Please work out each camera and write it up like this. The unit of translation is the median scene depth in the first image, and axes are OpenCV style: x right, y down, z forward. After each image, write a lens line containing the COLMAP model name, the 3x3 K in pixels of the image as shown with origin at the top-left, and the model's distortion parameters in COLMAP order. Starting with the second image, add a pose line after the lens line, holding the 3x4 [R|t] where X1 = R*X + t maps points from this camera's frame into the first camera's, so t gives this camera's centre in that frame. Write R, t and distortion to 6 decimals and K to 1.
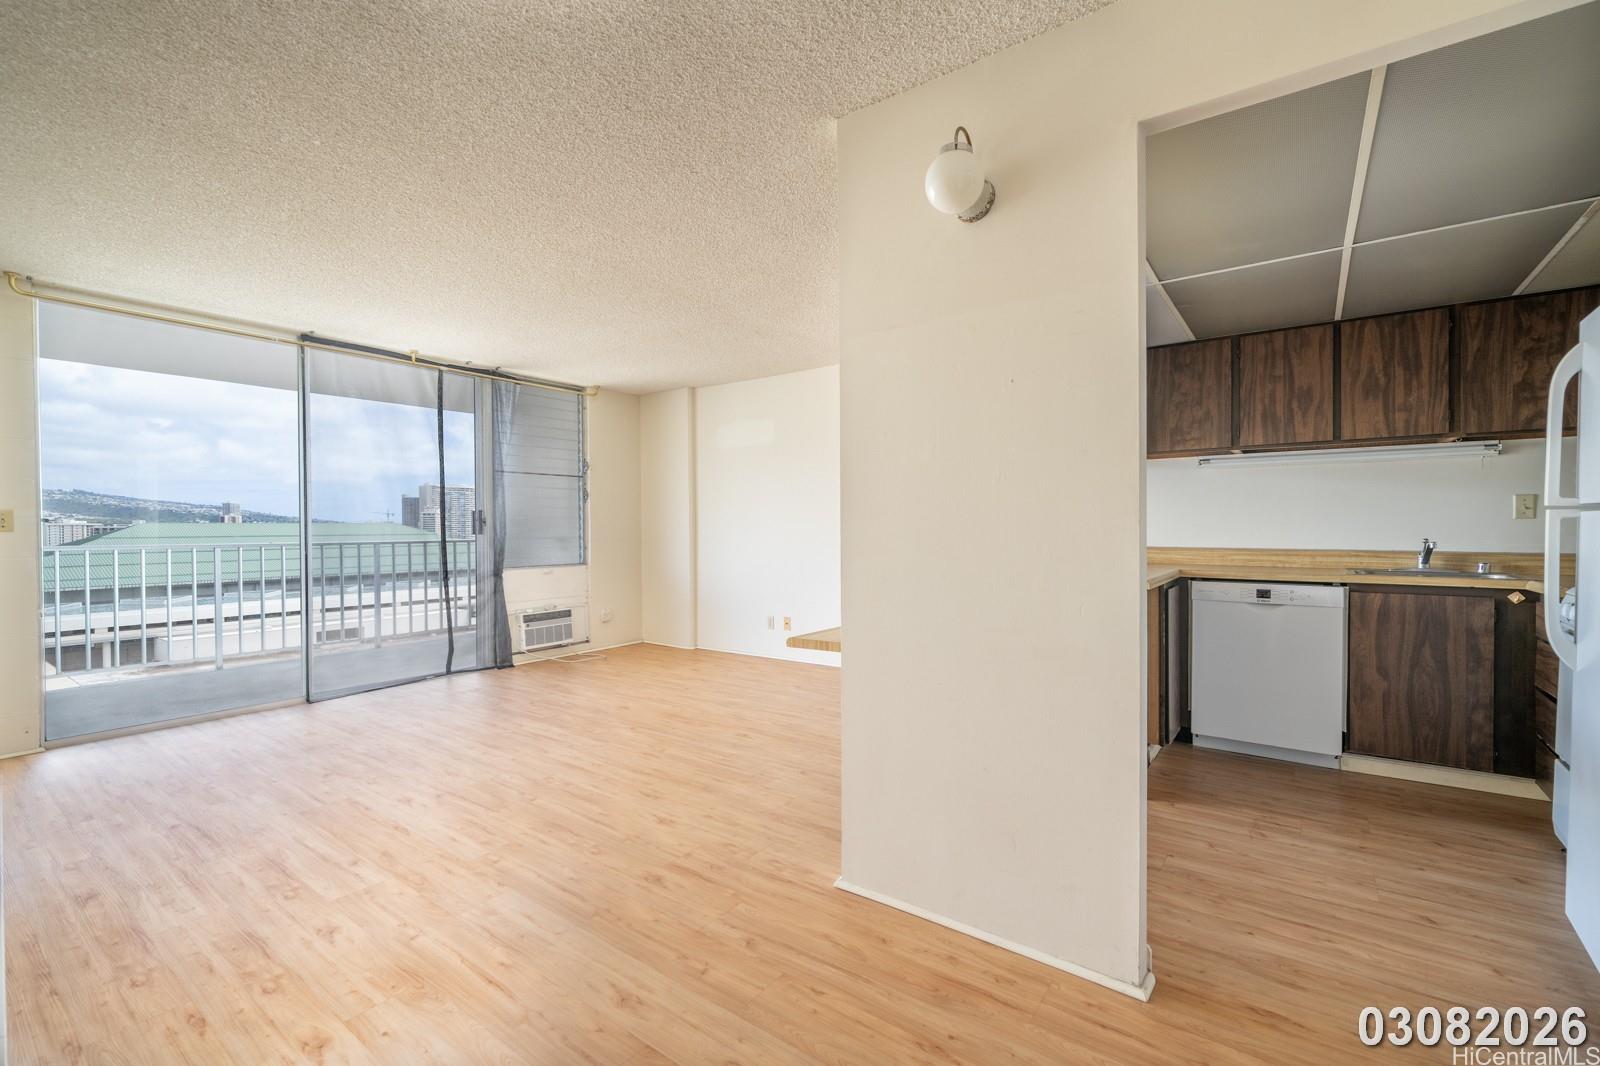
lens RADIAL K [[687.8, 0, 800.0], [0, 687.8, 533.0], [0, 0, 1]] dist [-0.002832, -0.000389]
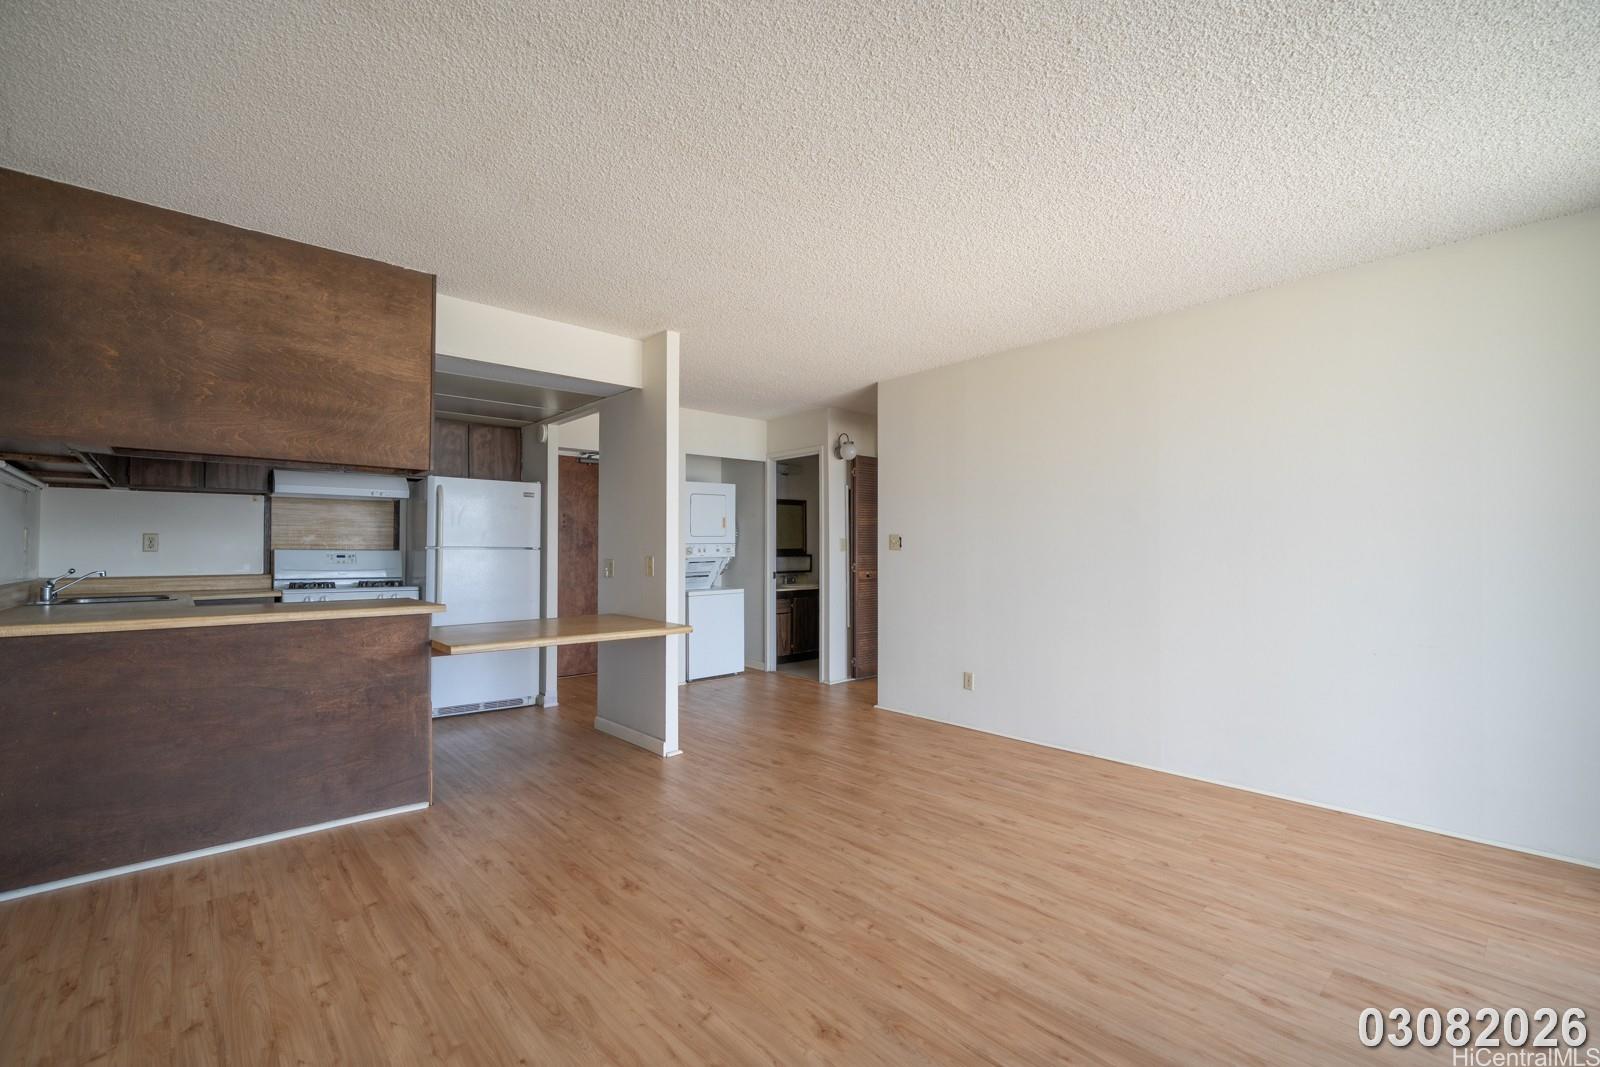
lens RADIAL K [[687.8, 0, 800.0], [0, 687.8, 533.5], [0, 0, 1]] dist [-0.002832, -0.000389]
pose [[-0.979142, 0.013227, 0.202748, -0.446342], [0.009369, 0.999757, -0.019976, -0.023518], [-0.202962, -0.017660, -0.979027, 1.920436]]
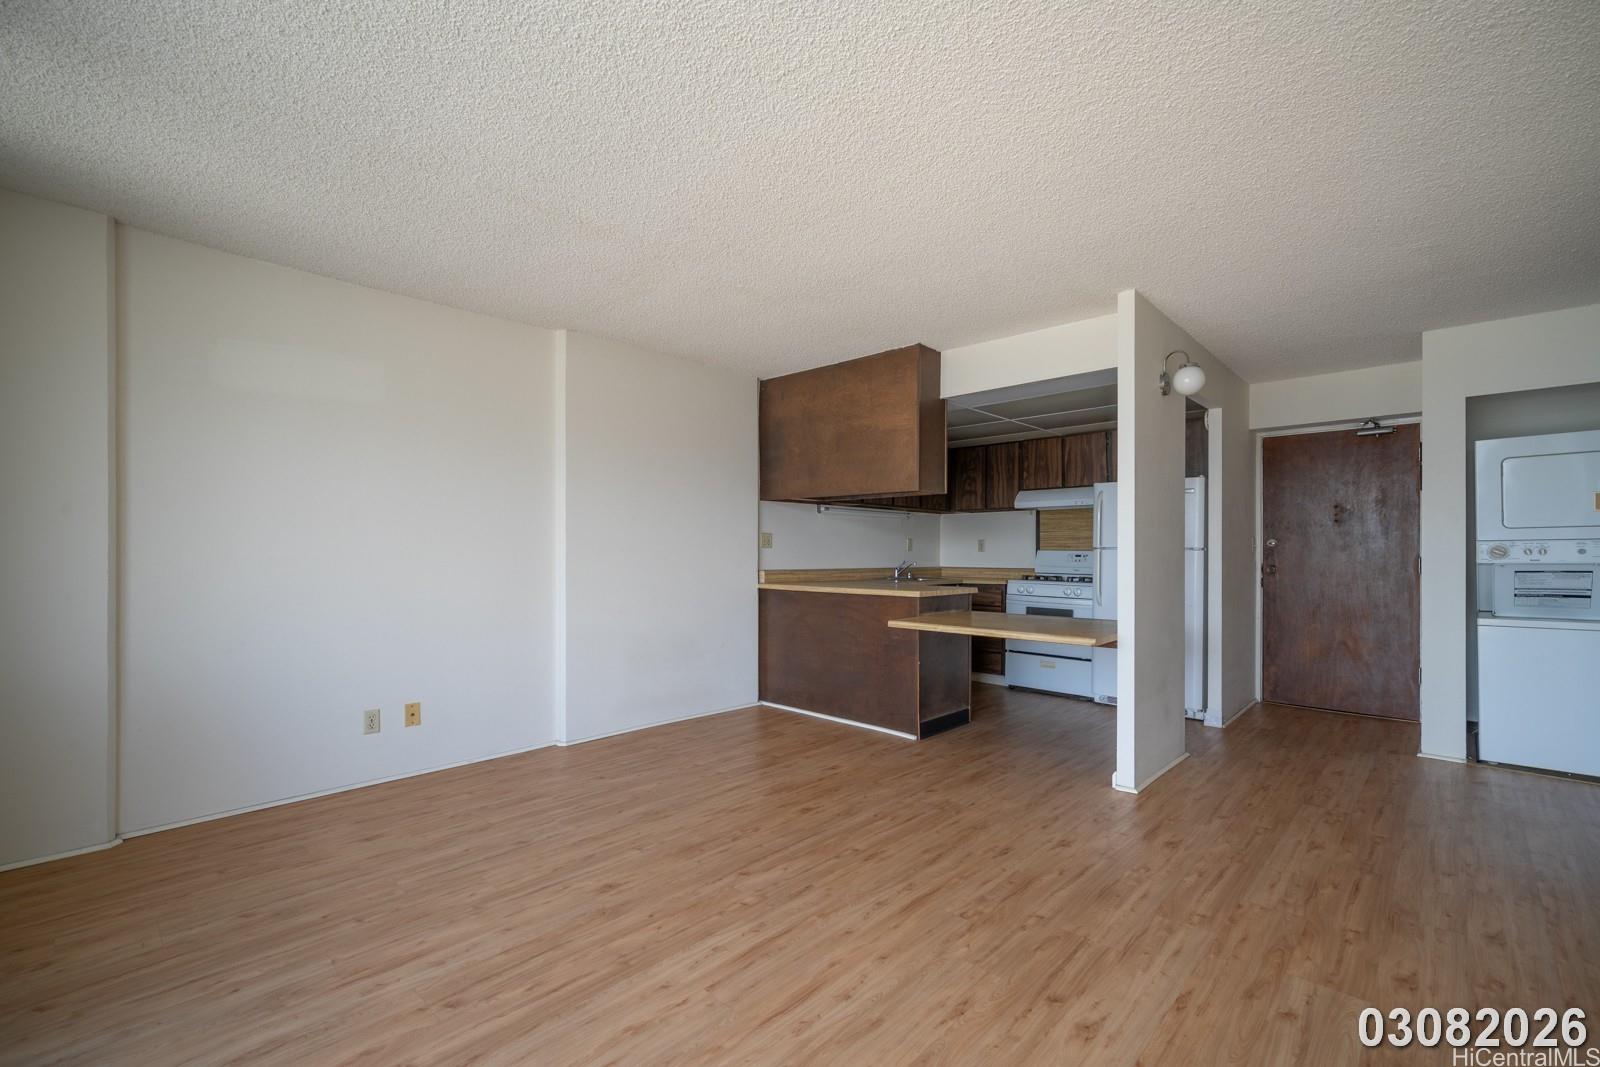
lens RADIAL K [[689.9, 0, 826.2], [0, 689.9, 551.5], [0, 0, 1]] dist [0.000958, 0.000166]
pose [[0.106700, 0.007556, 0.994263, -1.089342], [0.003794, 0.999961, -0.008007, -0.011487], [-0.994284, 0.004627, 0.106667, 1.064930]]
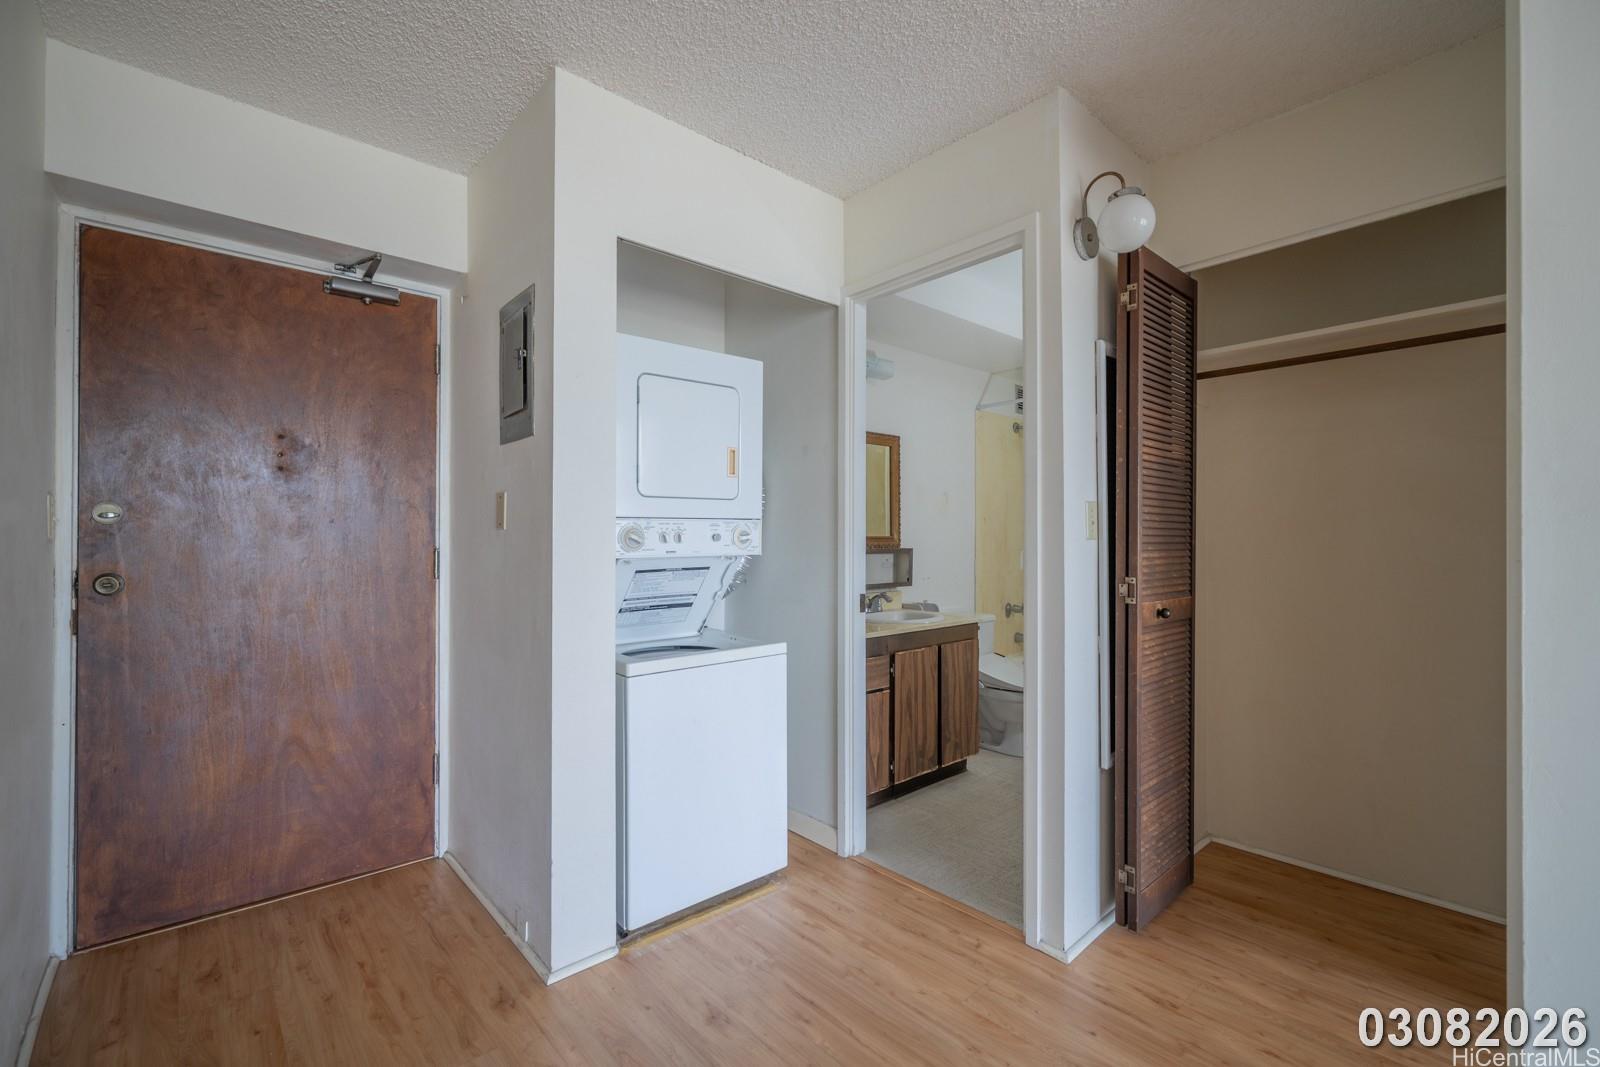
lens RADIAL K [[687.8, 0, 800.0], [0, 687.8, 533.5], [0, 0, 1]] dist [-0.002832, -0.000389]
pose [[-0.978569, 0.007727, 0.205772, -0.019690], [0.006661, 0.999961, -0.005872, -0.015741], [-0.205809, -0.004375, -0.978582, 0.633347]]
